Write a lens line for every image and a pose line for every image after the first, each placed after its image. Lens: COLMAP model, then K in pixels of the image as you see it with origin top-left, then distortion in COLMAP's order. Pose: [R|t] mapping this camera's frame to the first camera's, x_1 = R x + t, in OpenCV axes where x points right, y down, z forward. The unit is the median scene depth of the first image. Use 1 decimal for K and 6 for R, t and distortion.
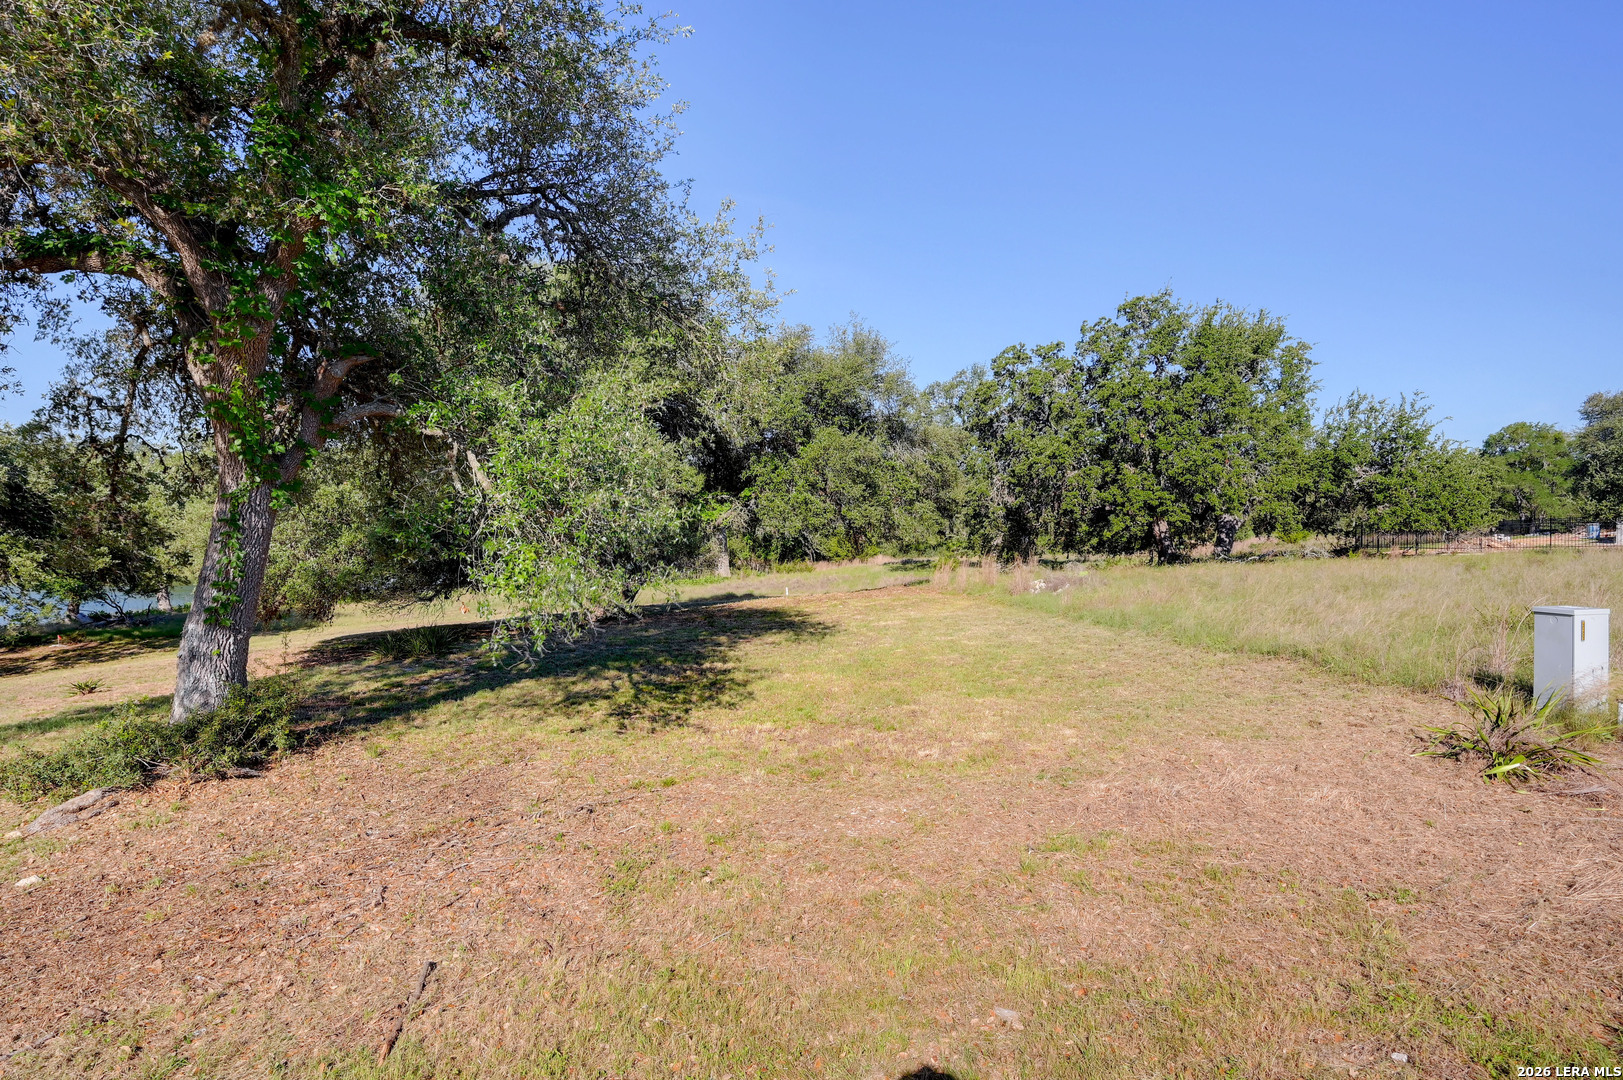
lens RADIAL K [[949.7, 0, 805.7], [0, 949.7, 542.1], [0, 0, 1]] dist [0.005751, 0.001188]
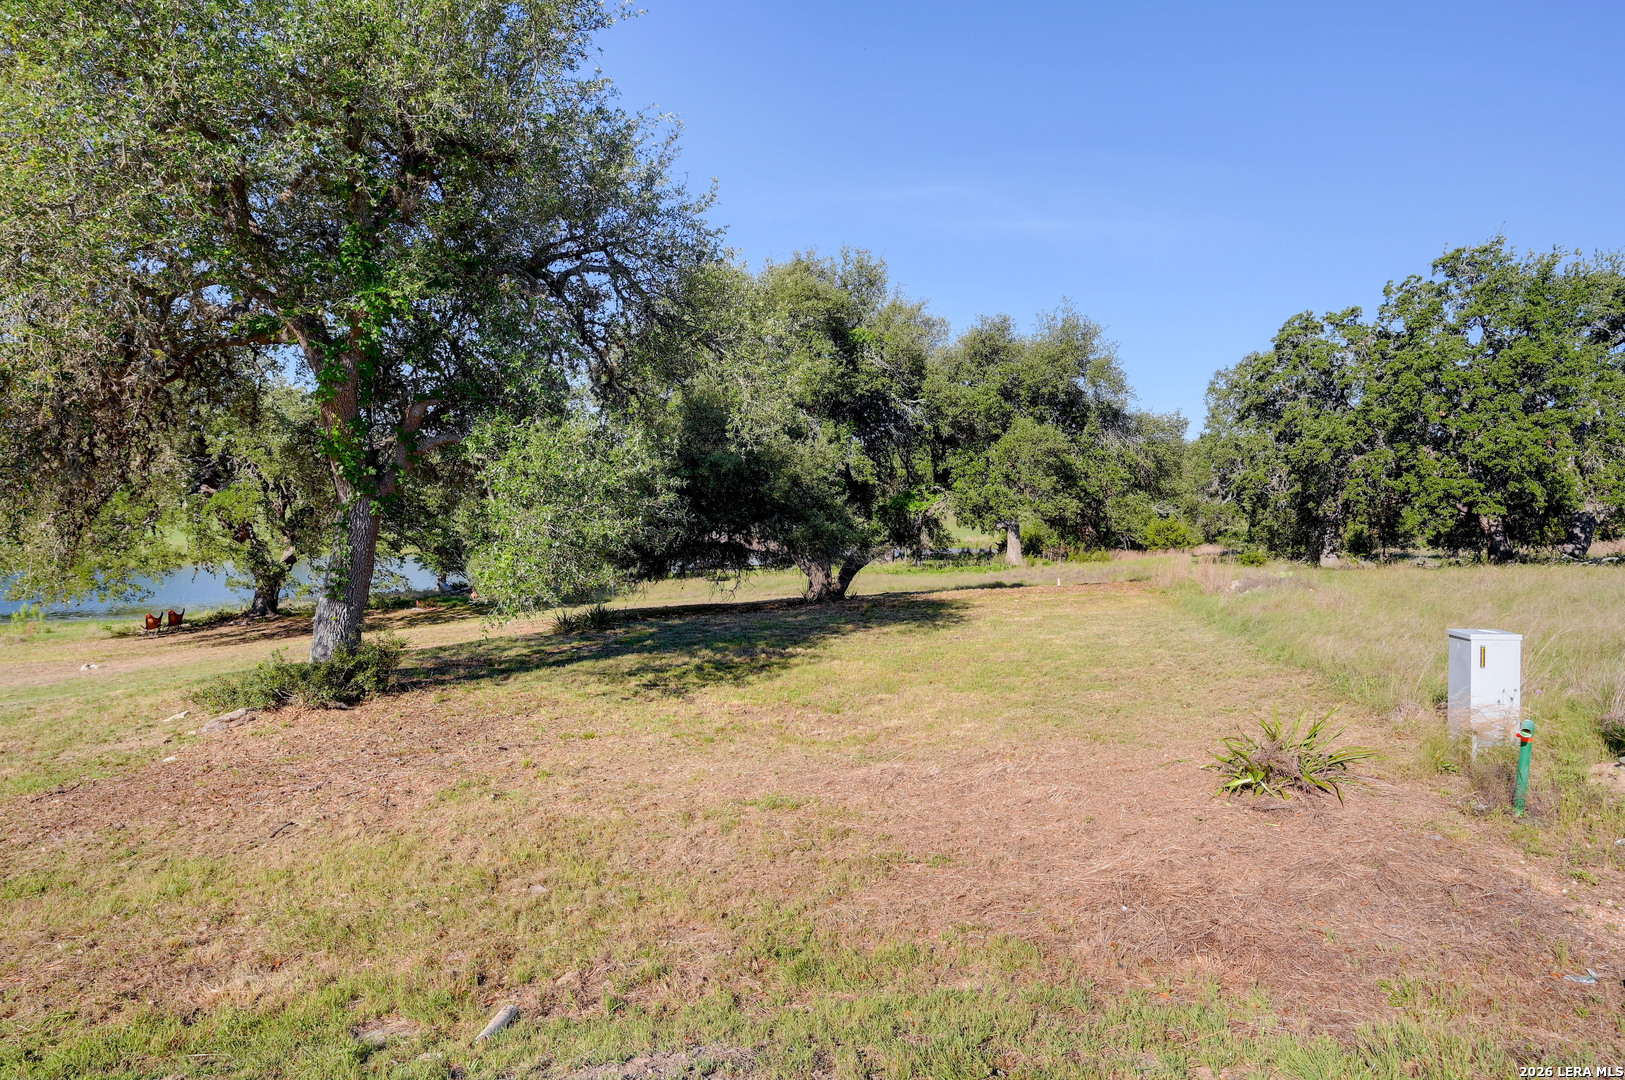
lens RADIAL K [[989.3, 0, 819.2], [0, 989.3, 535.1], [0, 0, 1]] dist [0.013562, 0.001237]
pose [[0.945154, 0.014492, -0.326302, 0.119108], [-0.011264, 0.999867, 0.011782, -0.007071], [0.326429, -0.007461, 0.945192, -0.031305]]
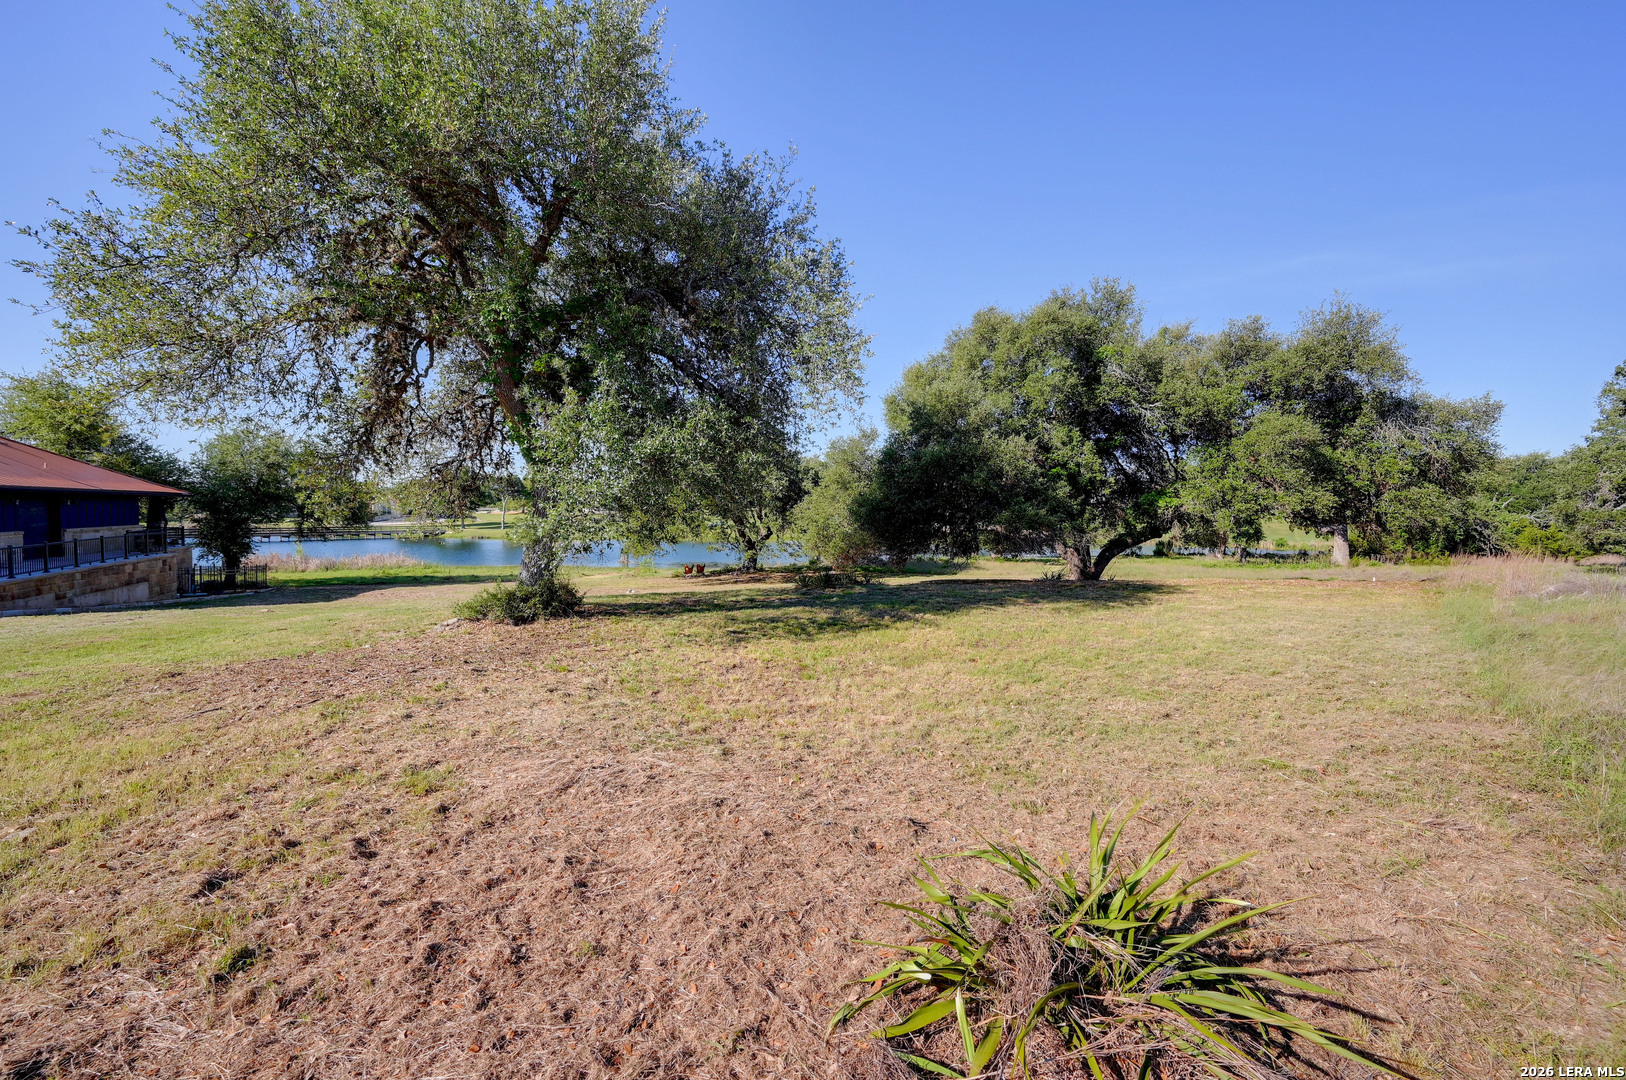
lens RADIAL K [[638.4, 0, 809.0], [0, 638.4, 544.3], [0, 0, 1]] dist [-0.002256, 0.000894]
pose [[0.642891, 0.049331, -0.764368, 0.172707], [-0.029057, 0.998776, 0.040020, 0.003647], [0.765406, -0.003519, 0.643538, 0.140510]]
